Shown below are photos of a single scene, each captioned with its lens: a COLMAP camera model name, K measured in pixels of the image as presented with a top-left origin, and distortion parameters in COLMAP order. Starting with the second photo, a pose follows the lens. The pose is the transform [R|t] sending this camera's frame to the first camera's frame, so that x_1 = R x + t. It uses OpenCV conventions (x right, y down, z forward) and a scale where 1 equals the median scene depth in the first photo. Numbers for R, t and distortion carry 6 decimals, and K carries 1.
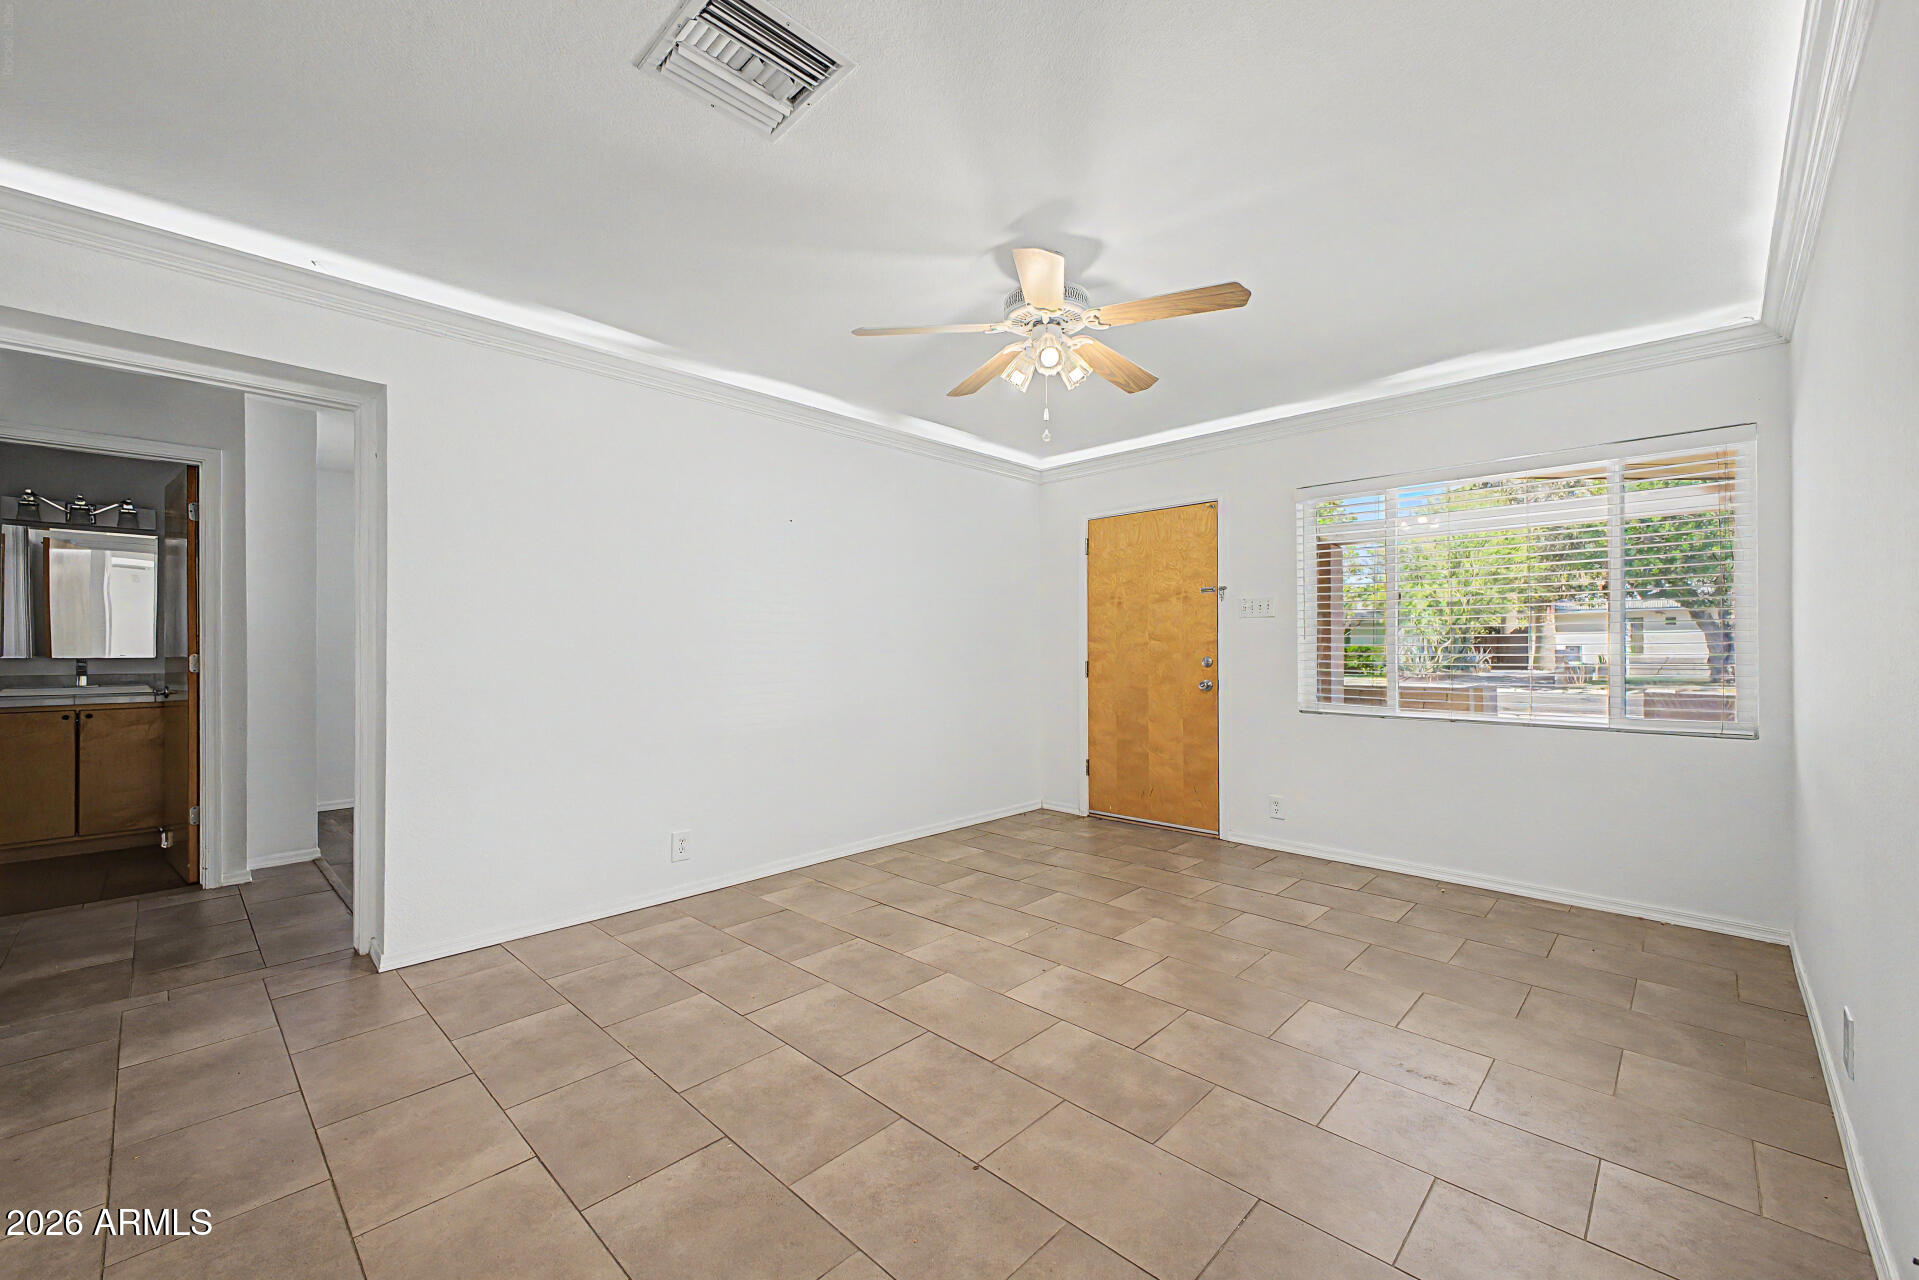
lens RADIAL K [[777.3, 0, 925.5], [0, 777.3, 648.0], [0, 0, 1]] dist [0.011772, -0.001674]
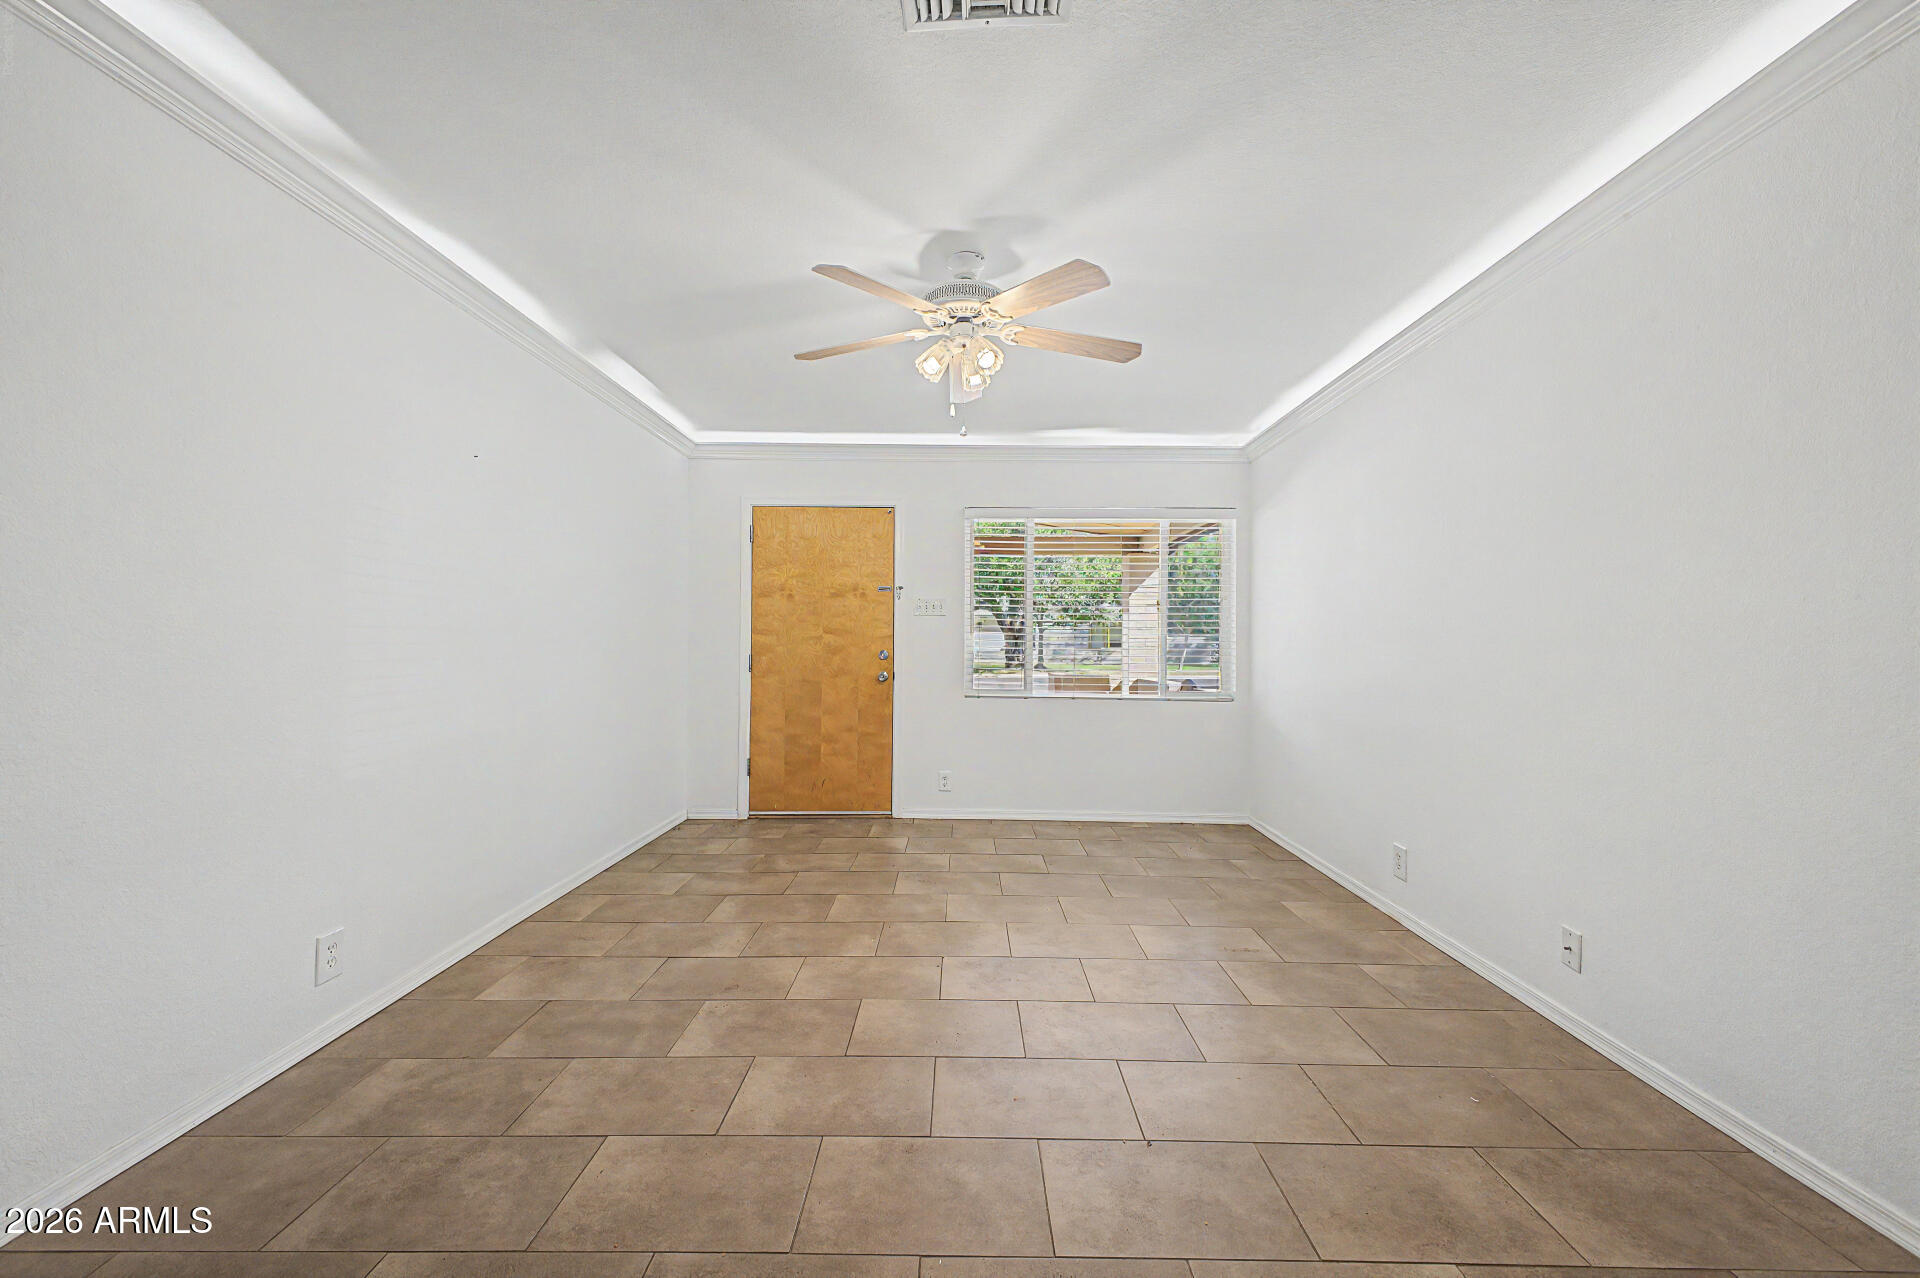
lens RADIAL K [[777.7, 0, 960.4], [0, 777.7, 638.9], [0, 0, 1]] dist [0.011772, -0.001674]
pose [[0.709270, 0.011453, 0.704844, -0.320645], [-0.010624, 0.999928, -0.005557, -0.000016], [-0.704857, -0.003546, 0.709340, 0.164469]]
